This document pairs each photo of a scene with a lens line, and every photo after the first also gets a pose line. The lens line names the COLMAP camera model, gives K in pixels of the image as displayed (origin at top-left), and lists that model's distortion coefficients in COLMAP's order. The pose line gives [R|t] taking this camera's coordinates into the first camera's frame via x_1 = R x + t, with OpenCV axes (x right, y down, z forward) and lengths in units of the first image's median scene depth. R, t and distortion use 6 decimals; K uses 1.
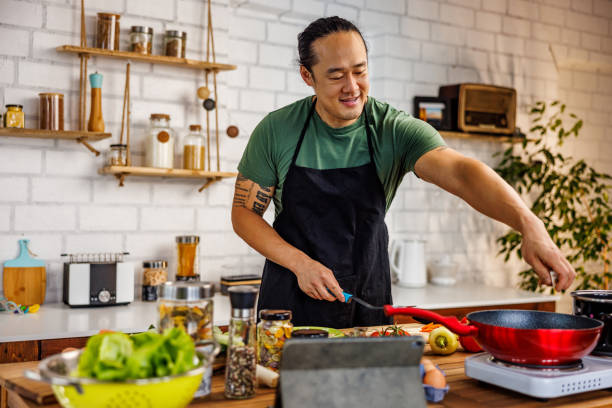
lens RADIAL K [[760.1, 0, 318.1], [0, 760.1, 202.1], [0, 0, 1]] dist [0.000702, -0.012778]
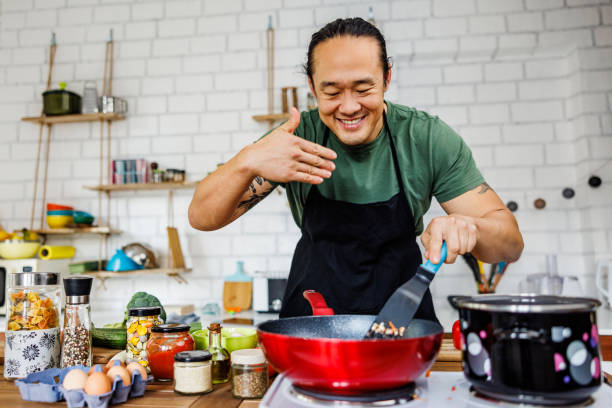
lens RADIAL K [[542.2, 0, 267.0], [0, 542.2, 188.8], [0, 0, 1]] dist [-0.005829, 0.003889]
pose [[0.744653, -0.108304, -0.658606, 0.283025], [0.028995, 0.991065, -0.130192, 0.045005], [0.666822, 0.077851, 0.741139, 0.276588]]
